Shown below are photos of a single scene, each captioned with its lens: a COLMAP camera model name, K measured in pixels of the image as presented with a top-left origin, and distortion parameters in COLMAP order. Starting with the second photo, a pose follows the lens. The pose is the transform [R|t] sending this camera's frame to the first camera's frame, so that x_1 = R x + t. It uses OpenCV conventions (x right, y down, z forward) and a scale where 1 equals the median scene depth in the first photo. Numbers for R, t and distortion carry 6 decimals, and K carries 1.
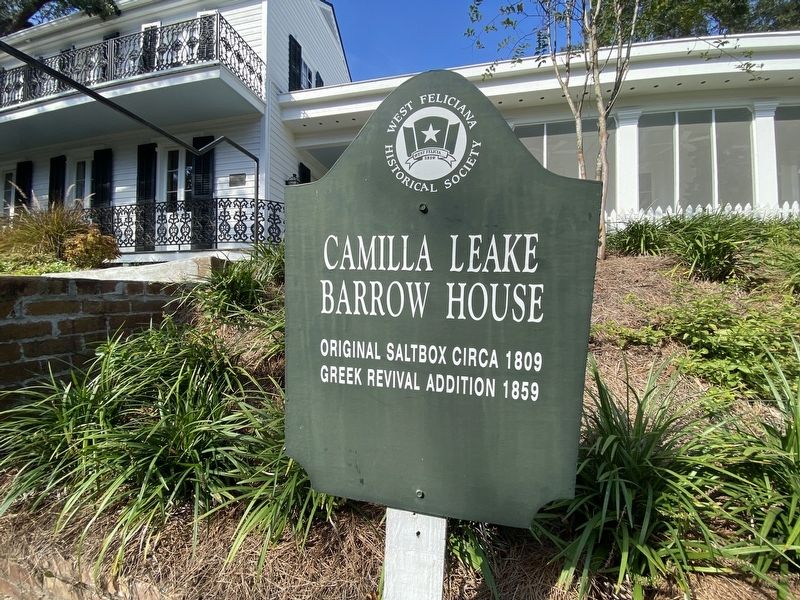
lens RADIAL K [[324.1, 0, 400.0], [0, 324.1, 300.0], [0, 0, 1]] dist [0.011919, -0.017151]
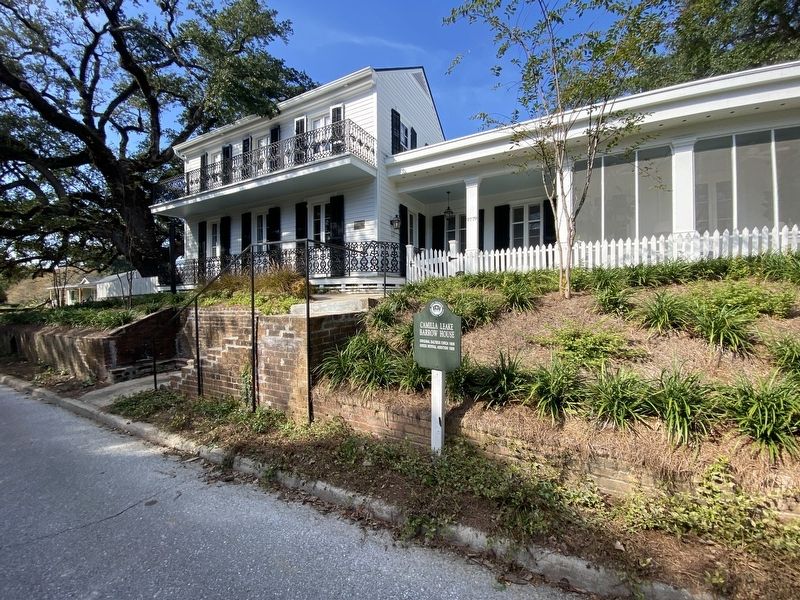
lens RADIAL K [[324.1, 0, 400.0], [0, 324.1, 300.0], [0, 0, 1]] dist [0.011919, -0.017151]
pose [[0.959356, -0.007790, -0.282092, 0.073927], [0.009752, 0.999937, 0.005551, -0.043418], [0.282031, -0.008076, 0.959371, -0.326501]]
